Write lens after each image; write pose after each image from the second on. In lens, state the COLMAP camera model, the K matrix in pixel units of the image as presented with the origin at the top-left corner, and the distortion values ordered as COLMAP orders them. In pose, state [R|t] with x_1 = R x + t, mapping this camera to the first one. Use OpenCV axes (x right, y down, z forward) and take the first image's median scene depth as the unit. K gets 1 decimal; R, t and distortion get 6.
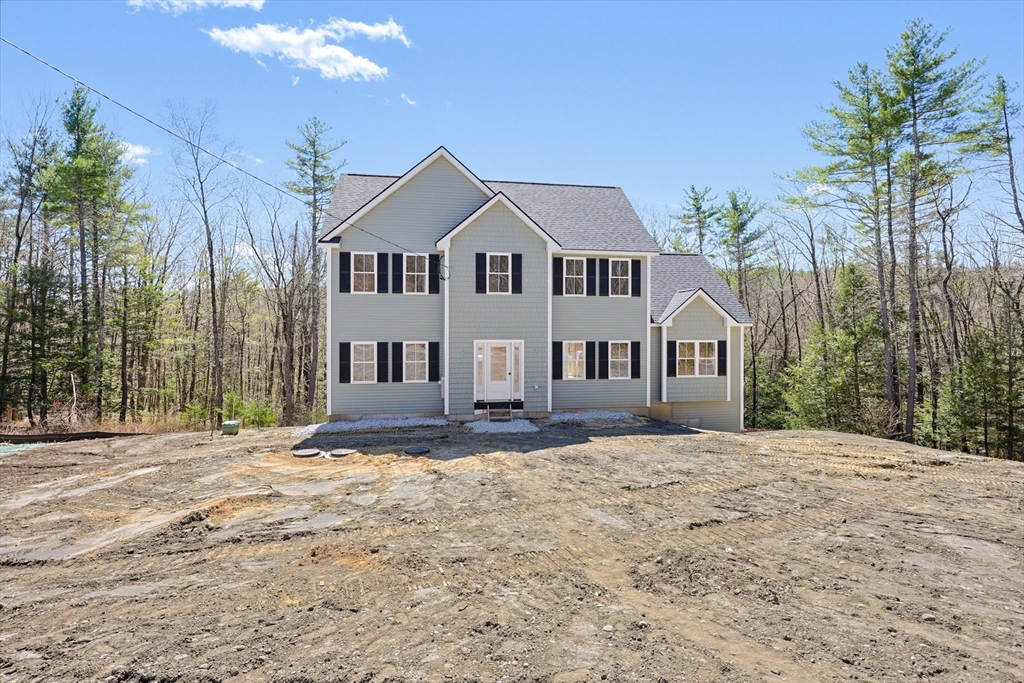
lens RADIAL K [[484.8, 0, 511.7], [0, 484.8, 331.7], [0, 0, 1]] dist [0.001559, 0.000504]
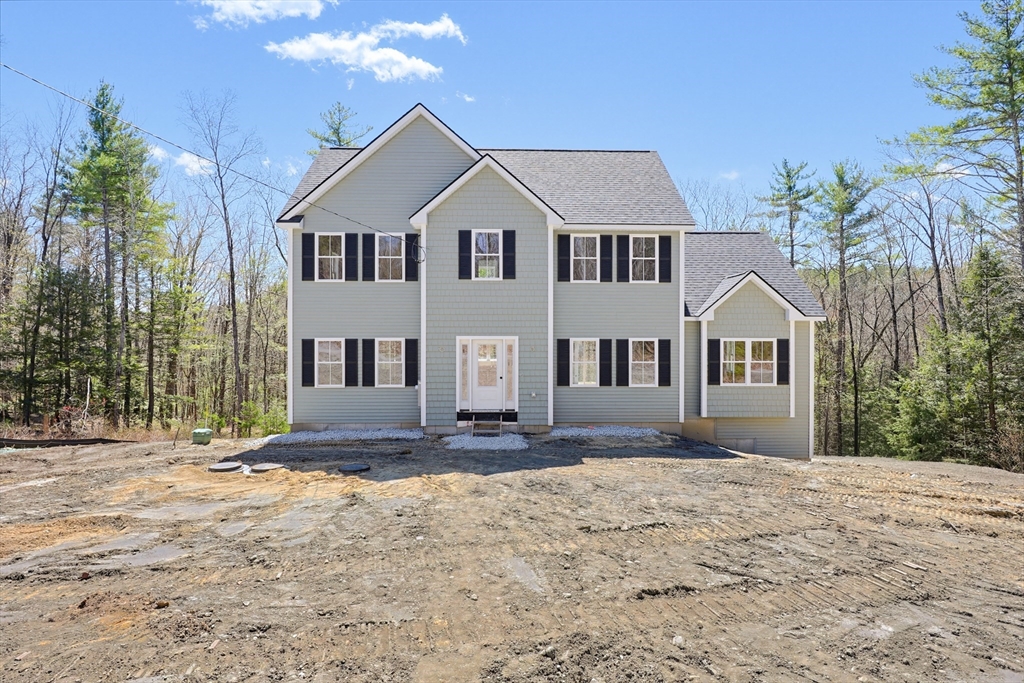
lens RADIAL K [[535.1, 0, 507.4], [0, 535.1, 339.9], [0, 0, 1]] dist [0.003726, -0.000173]
pose [[0.991378, 0.001239, -0.131027, 0.124608], [-0.001460, 0.999998, -0.001593, 0.024244], [0.131025, 0.001771, 0.991378, 0.110024]]
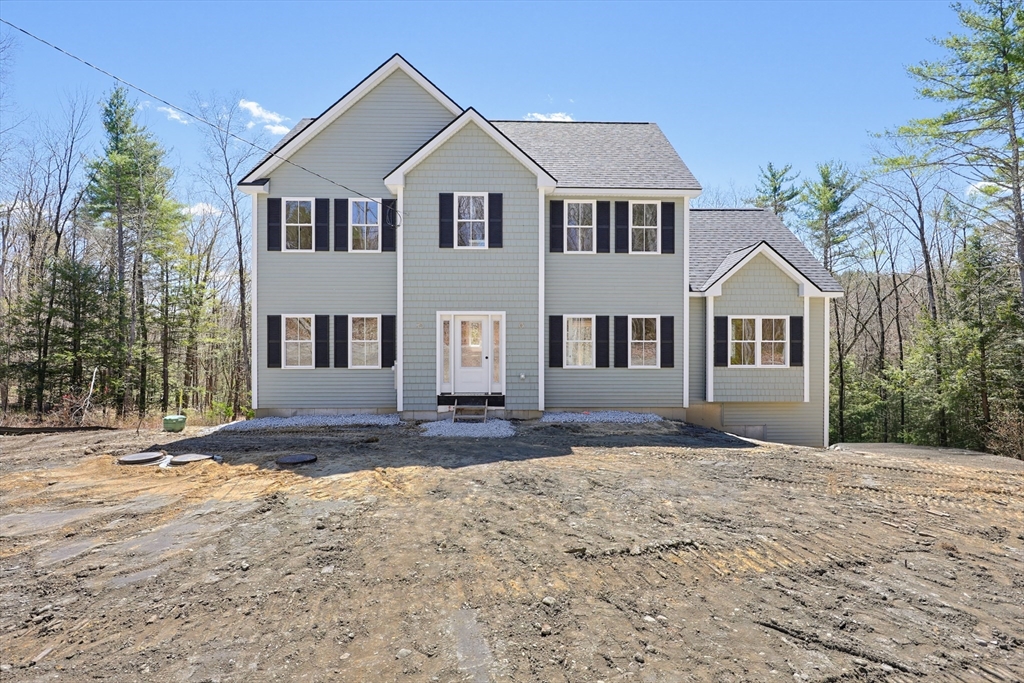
lens RADIAL K [[483.6, 0, 511.5], [0, 483.6, 338.9], [0, 0, 1]] dist [0.003592, -0.000247]
pose [[0.991489, 0.001002, -0.130186, 0.128816], [-0.001216, 0.999998, -0.001562, 0.059236], [0.130184, 0.001707, 0.991488, 0.278774]]
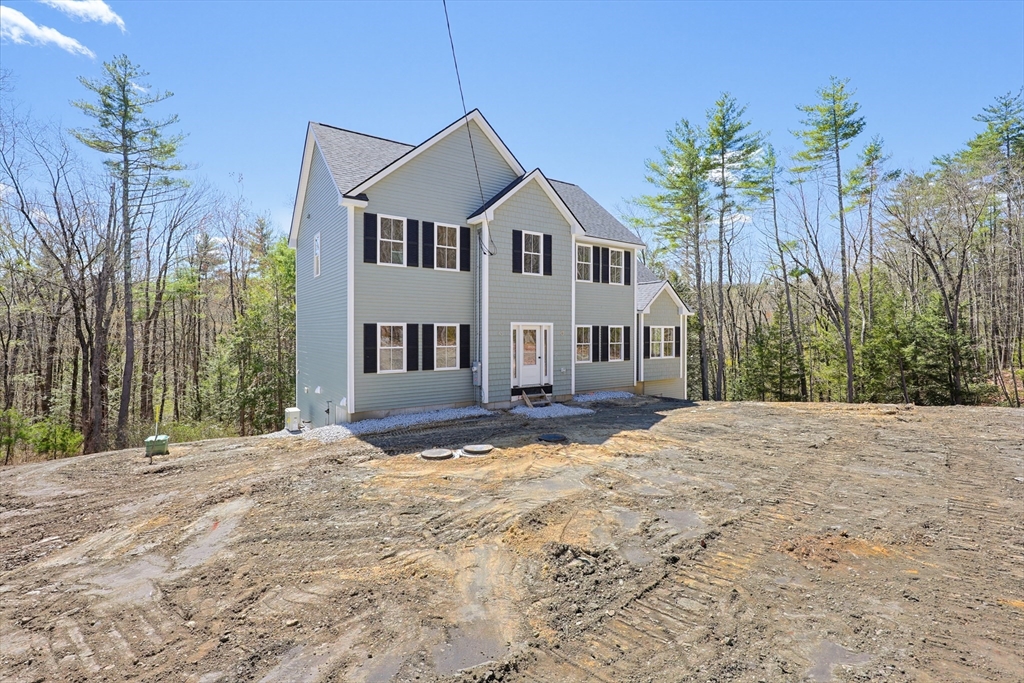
lens RADIAL K [[449.6, 0, 504.2], [0, 449.6, 341.3], [0, 0, 1]] dist [0.001410, 0.000065]
pose [[0.911133, -0.008284, 0.412029, -0.441645], [0.001689, 0.999865, 0.016369, 0.039078], [-0.412109, -0.014218, 0.911024, 0.206775]]
